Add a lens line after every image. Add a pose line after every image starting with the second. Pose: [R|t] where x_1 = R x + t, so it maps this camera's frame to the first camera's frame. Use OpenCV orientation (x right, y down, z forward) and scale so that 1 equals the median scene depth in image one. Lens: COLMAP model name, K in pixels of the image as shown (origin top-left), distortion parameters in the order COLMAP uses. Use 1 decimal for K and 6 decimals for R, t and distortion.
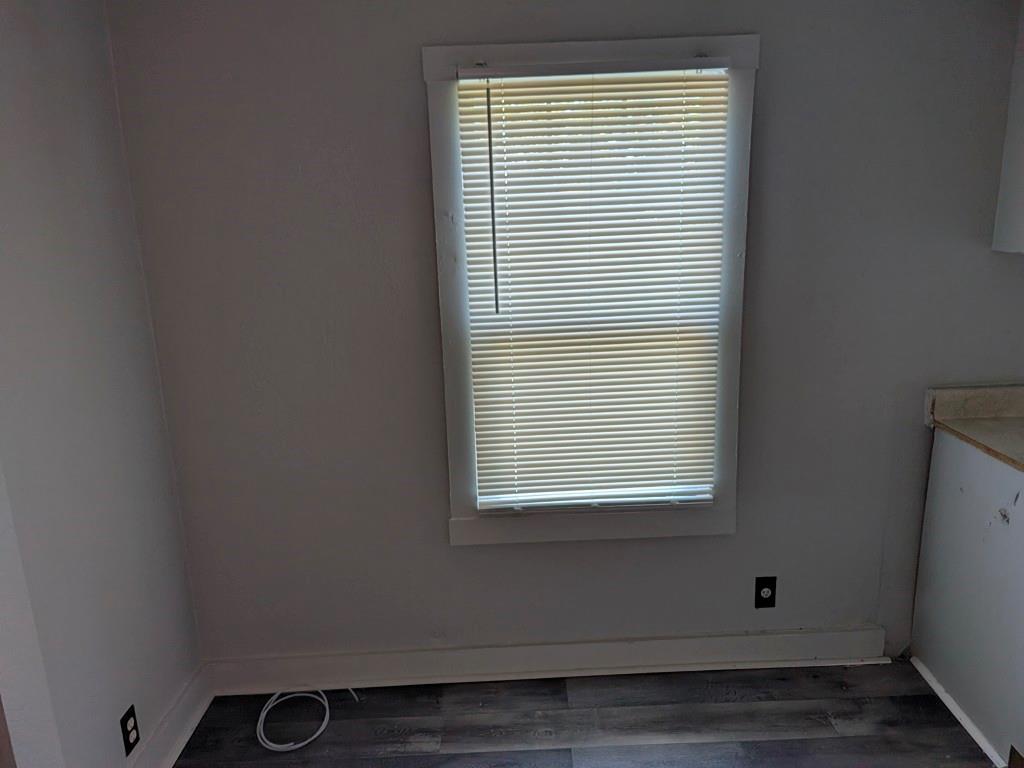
lens RADIAL K [[688.1, 0, 512.0], [0, 688.1, 384.0], [0, 0, 1]] dist [0.007106, -0.003994]
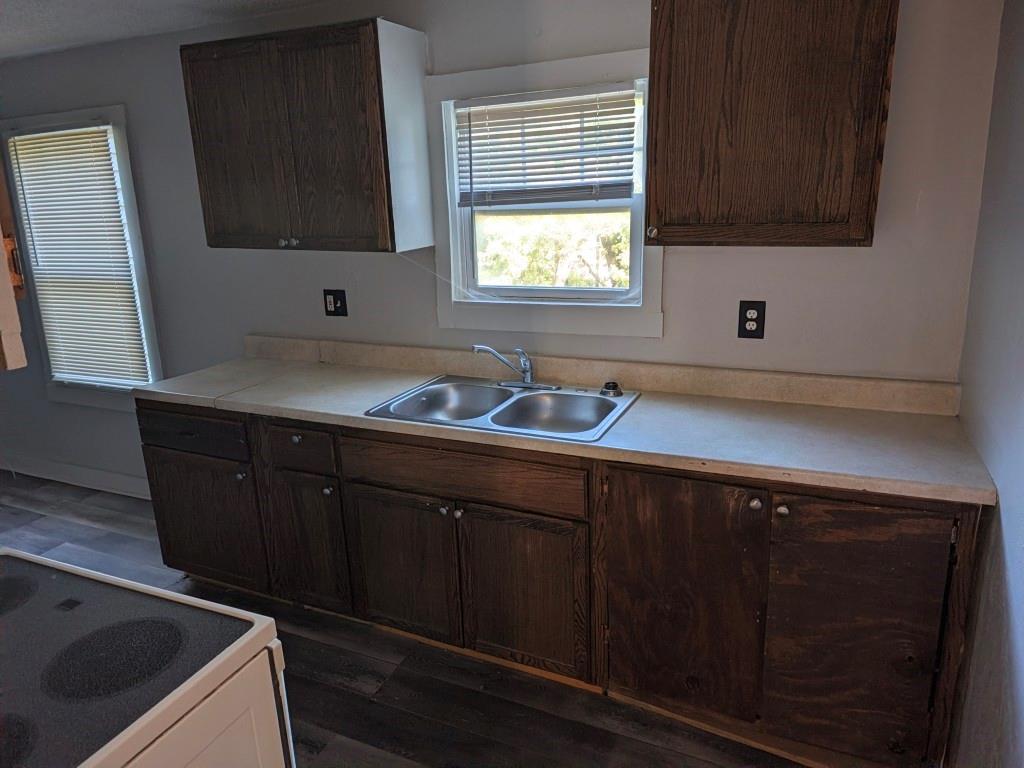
lens RADIAL K [[688.1, 0, 512.0], [0, 688.1, 384.0], [0, 0, 1]] dist [0.007106, -0.003994]
pose [[0.909538, 0.130494, -0.394604, 1.704679], [-0.106778, 0.990931, 0.081579, -0.073811], [0.401671, -0.032064, 0.915223, -0.123967]]
